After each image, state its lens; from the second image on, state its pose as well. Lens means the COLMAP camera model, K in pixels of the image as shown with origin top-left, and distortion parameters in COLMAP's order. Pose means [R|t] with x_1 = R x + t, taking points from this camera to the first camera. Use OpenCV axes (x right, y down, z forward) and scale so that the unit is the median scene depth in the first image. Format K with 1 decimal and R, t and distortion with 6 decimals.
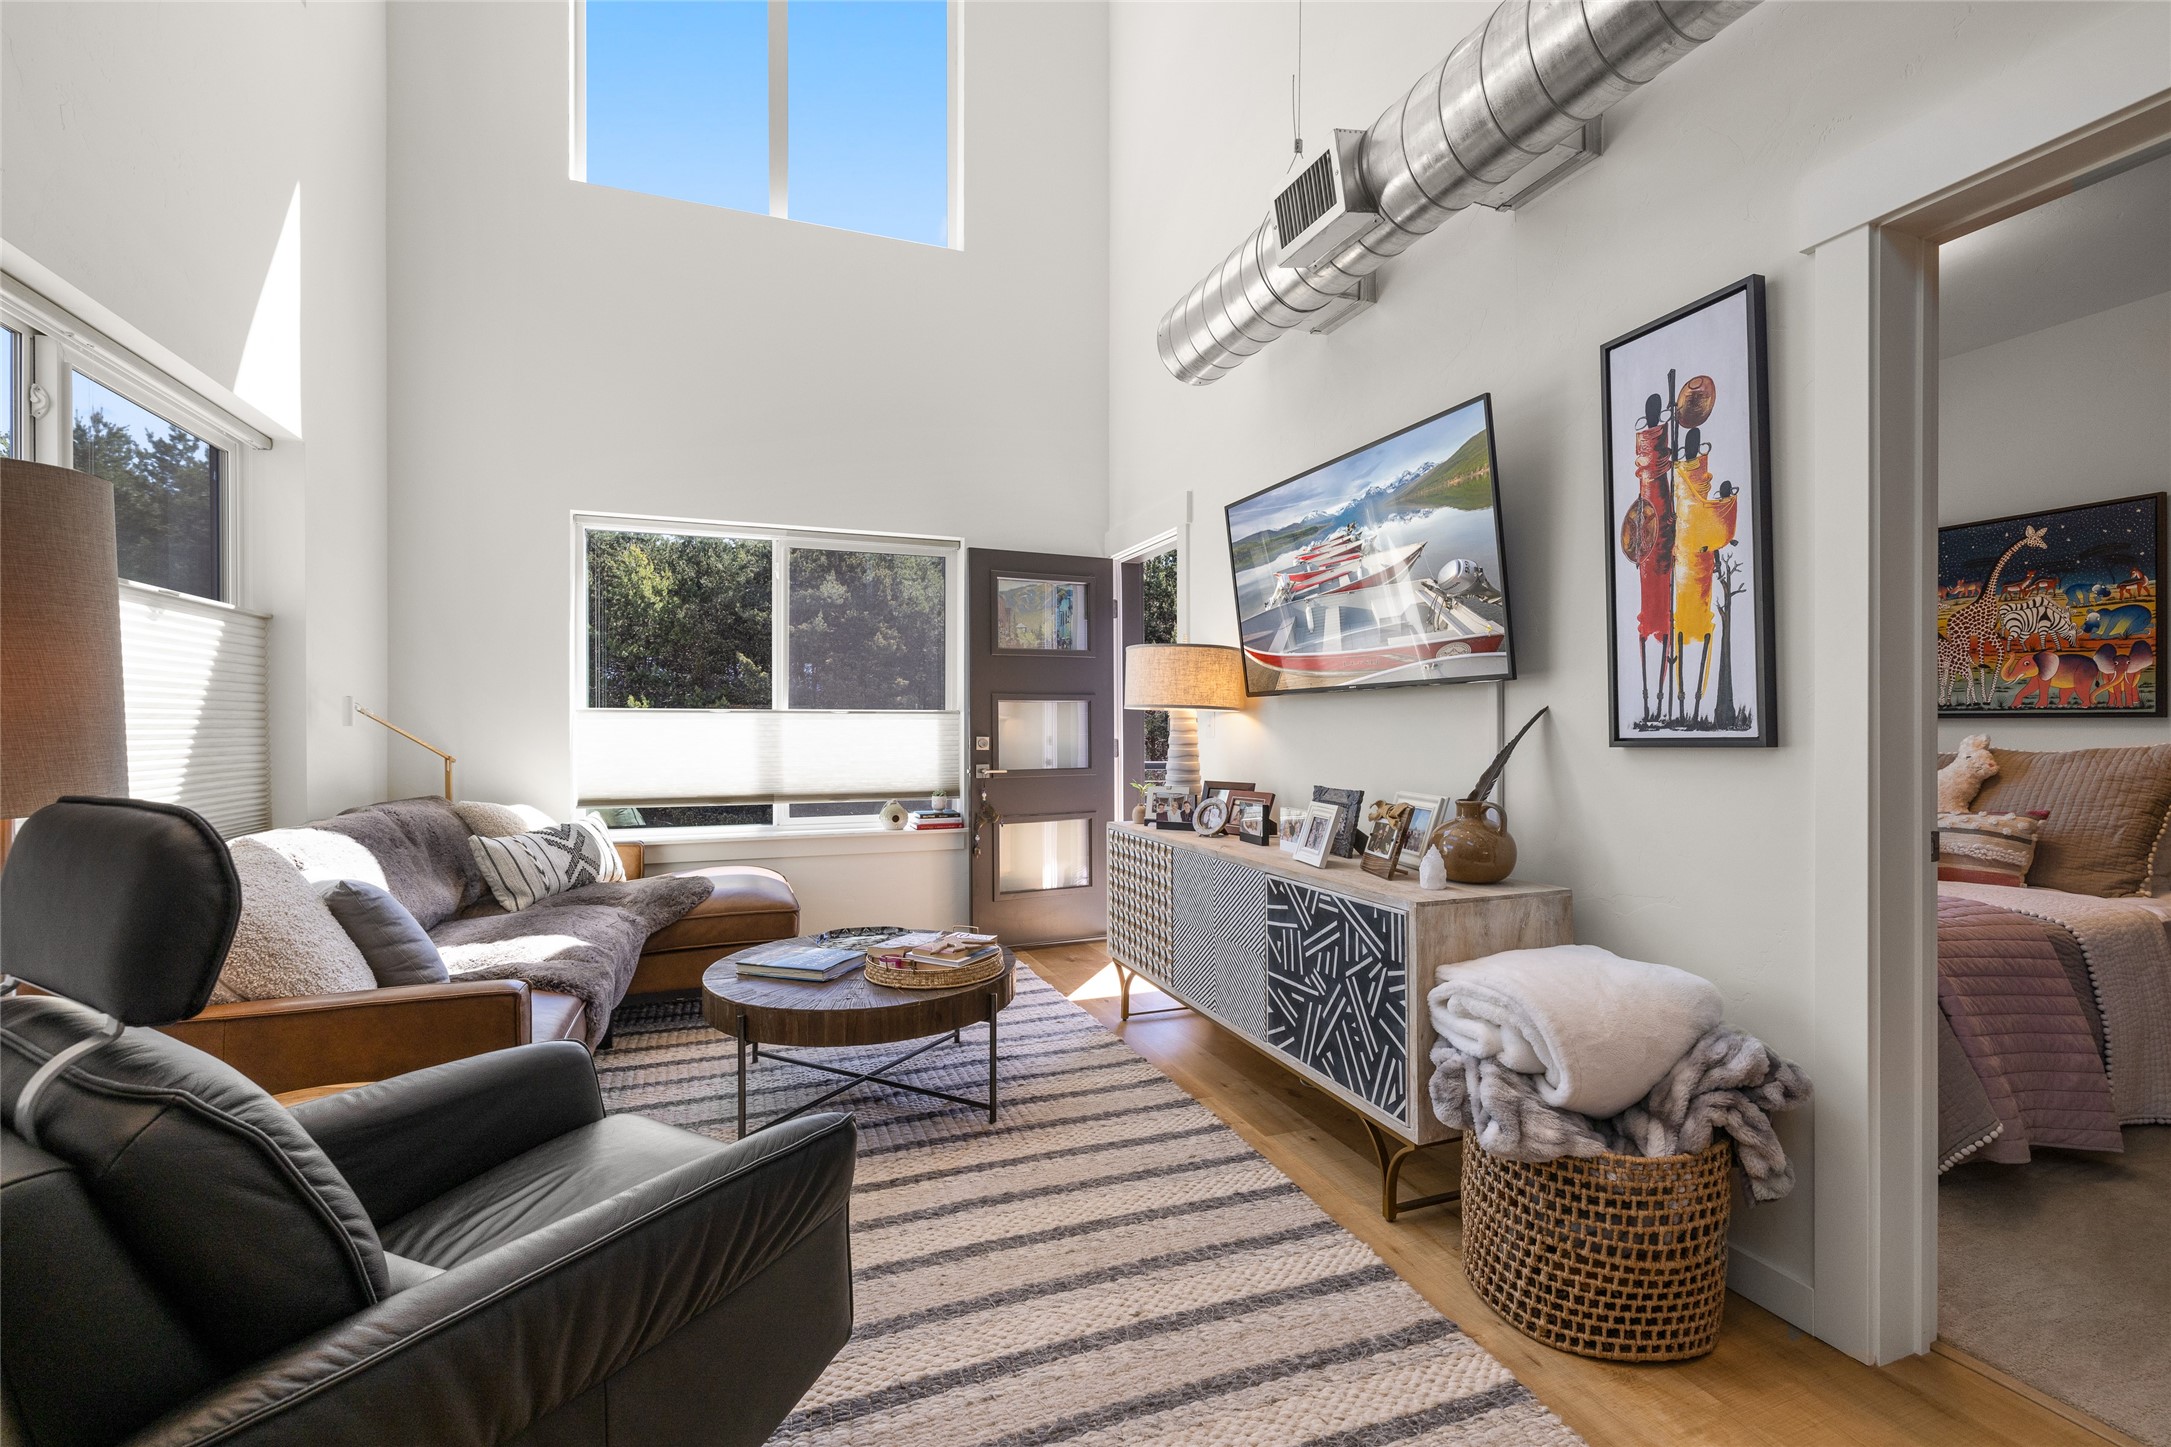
lens RADIAL K [[917.3, 0, 1081.2], [0, 917.3, 732.6], [0, 0, 1]] dist [-0.000451, -0.000728]
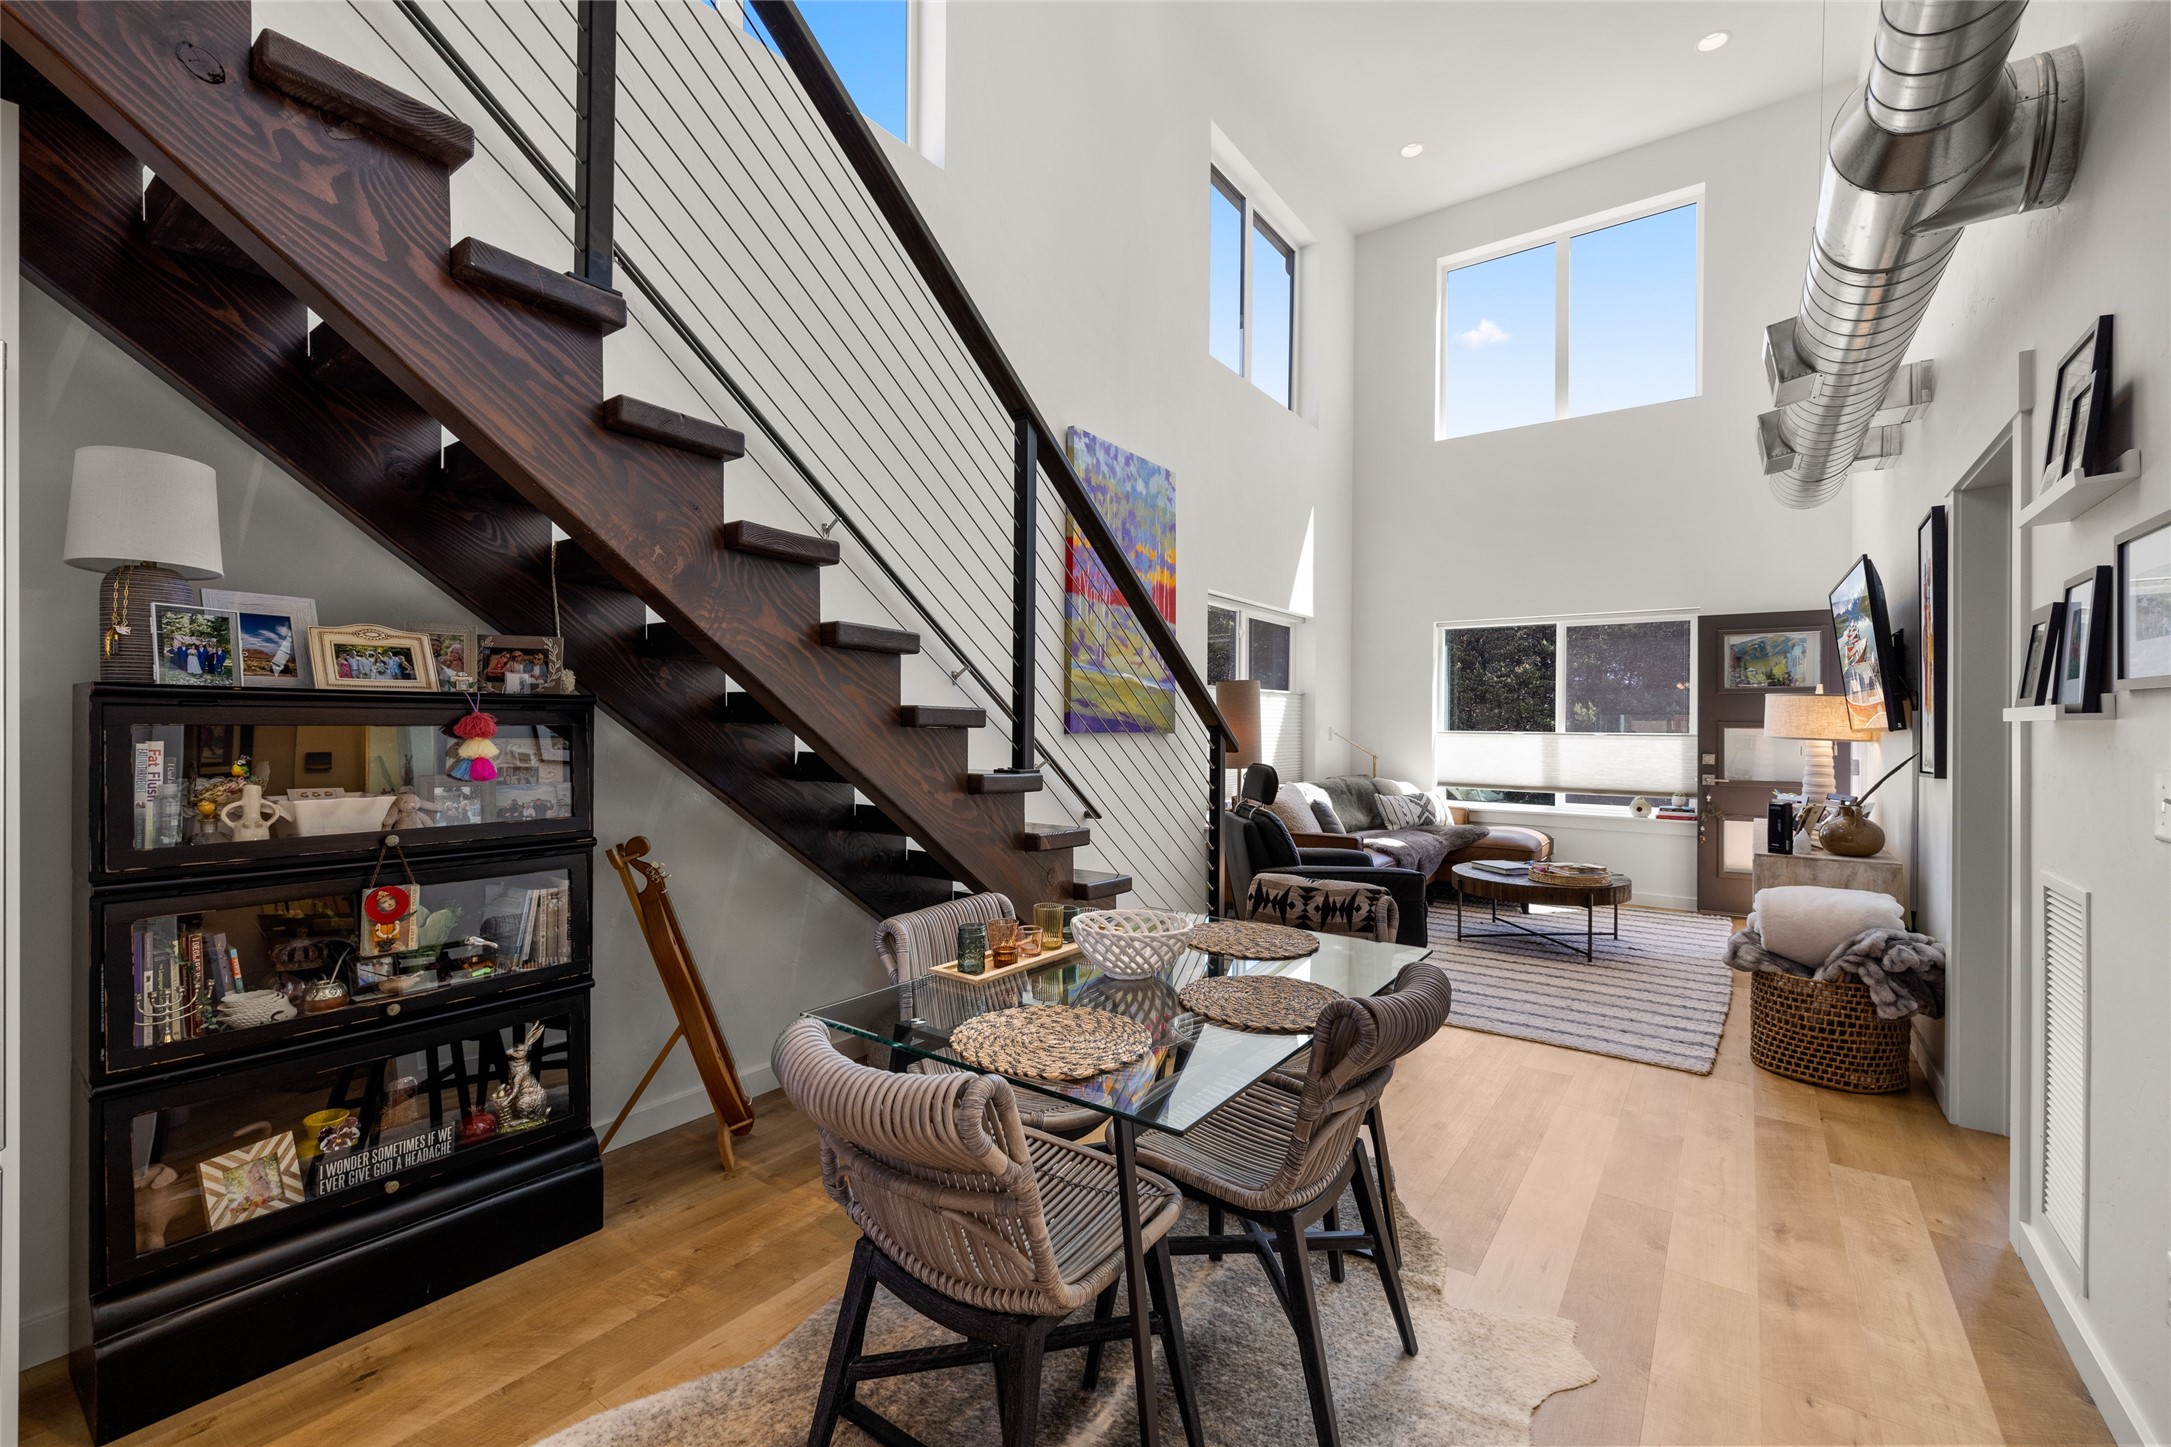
lens RADIAL K [[915.0, 0, 1087.7], [0, 915.0, 729.8], [0, 0, 1]] dist [0.002175, 0.000288]
pose [[0.555678, 0.011249, -0.831321, 1.177466], [-0.013986, 0.999893, 0.004182, -0.056381], [0.831280, 0.009303, 0.555776, -1.186166]]
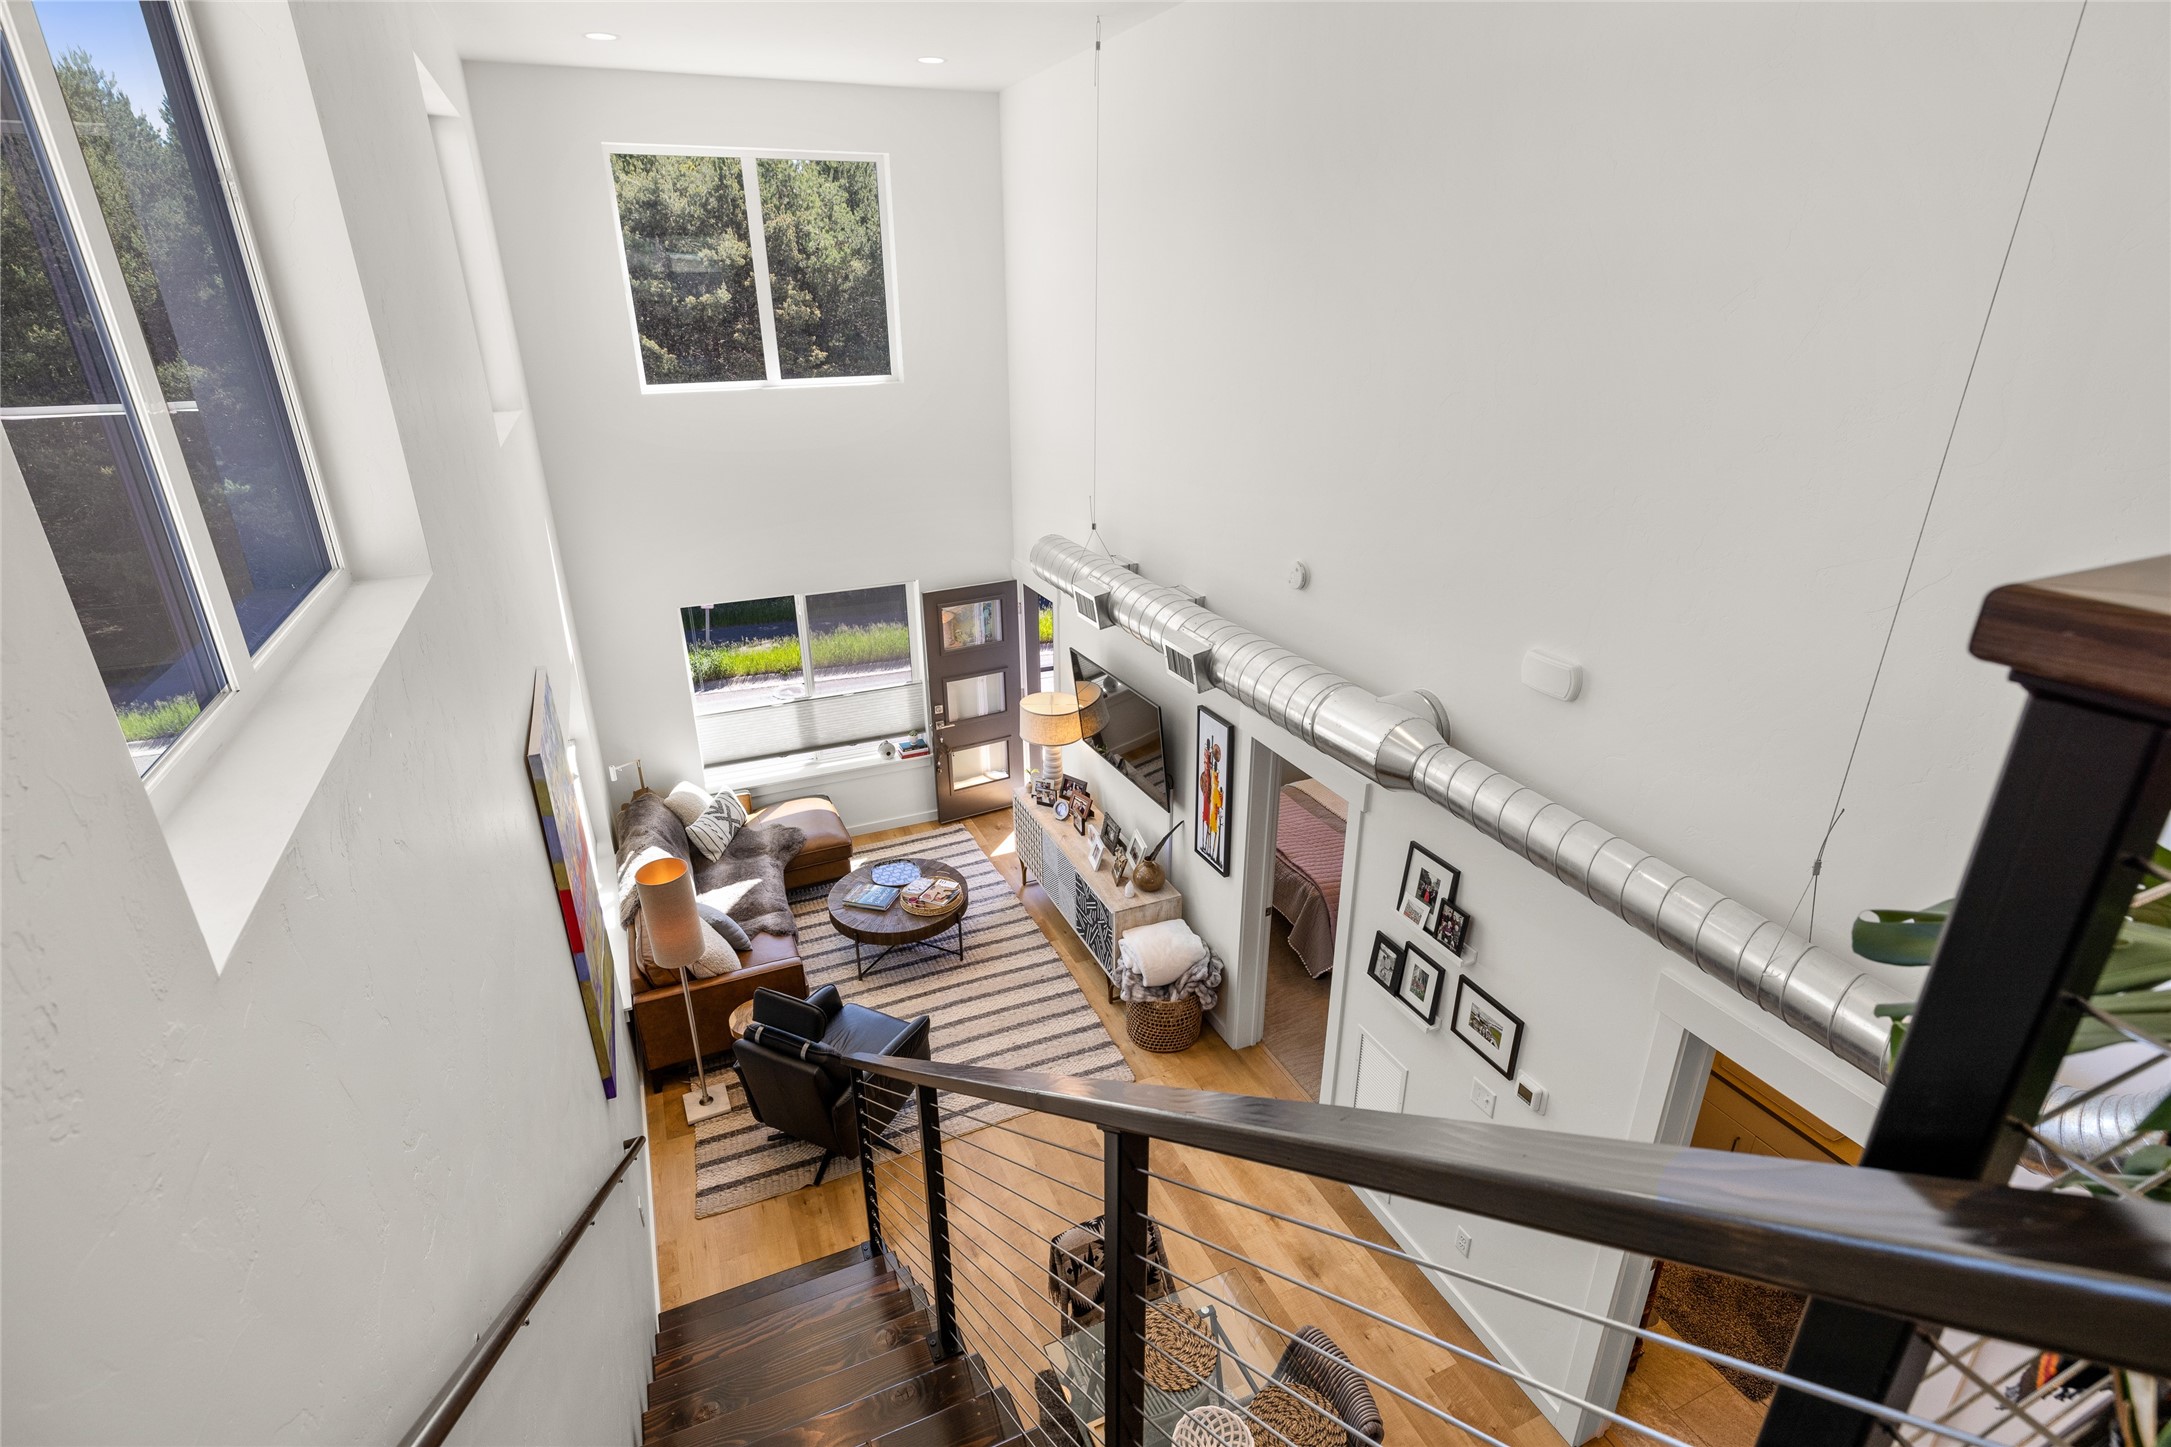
lens RADIAL K [[1030.1, 0, 1083.6], [0, 1030.1, 727.7], [0, 0, 1]] dist [-0.001984, -0.000500]
pose [[0.998504, -0.025593, 0.048320, 0.138975], [0.005144, 0.923747, 0.382968, -1.526035], [-0.054437, -0.382146, 0.922497, -1.650020]]
